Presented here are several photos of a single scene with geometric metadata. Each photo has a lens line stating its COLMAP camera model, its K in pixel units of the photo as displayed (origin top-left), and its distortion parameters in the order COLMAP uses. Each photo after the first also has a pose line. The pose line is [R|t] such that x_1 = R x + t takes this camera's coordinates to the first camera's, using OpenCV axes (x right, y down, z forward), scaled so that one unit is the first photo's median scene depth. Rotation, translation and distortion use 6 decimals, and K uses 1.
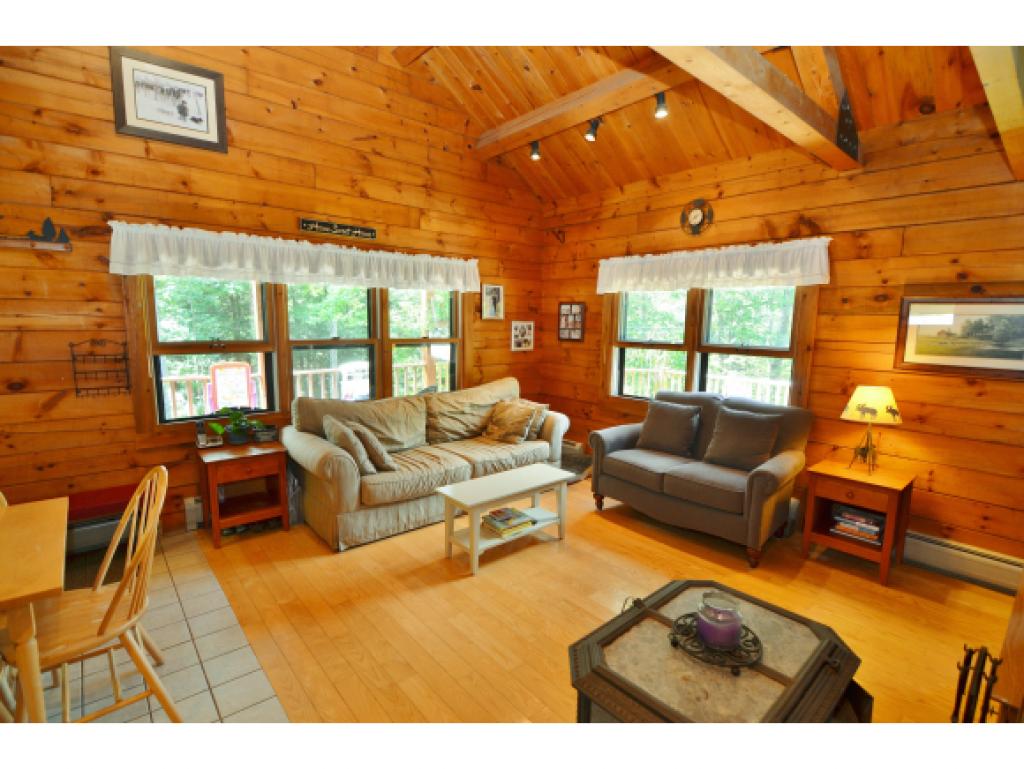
lens RADIAL K [[492.2, 0, 516.4], [0, 492.2, 387.2], [0, 0, 1]] dist [-0.028347, -0.002926]
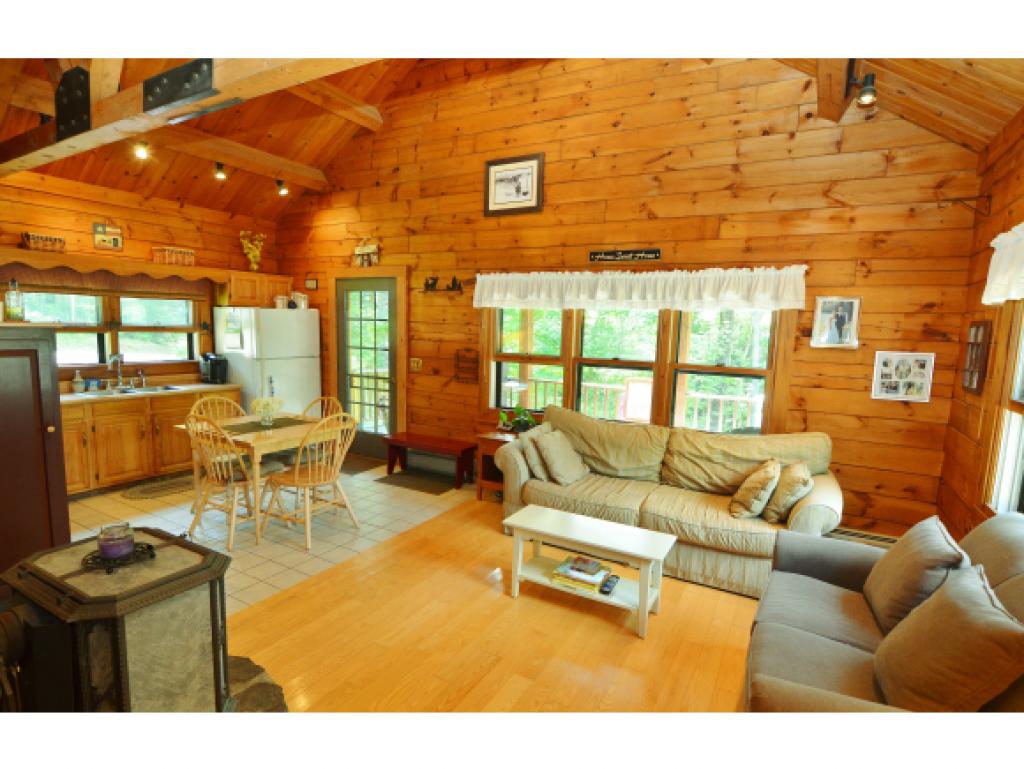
lens RADIAL K [[515.2, 0, 515.4], [0, 515.2, 389.4], [0, 0, 1]] dist [-0.026810, -0.004601]
pose [[0.323398, 0.105762, -0.940334, 0.610131], [-0.154531, 0.986297, 0.057786, -0.065581], [0.933560, 0.126623, 0.335309, 0.438231]]
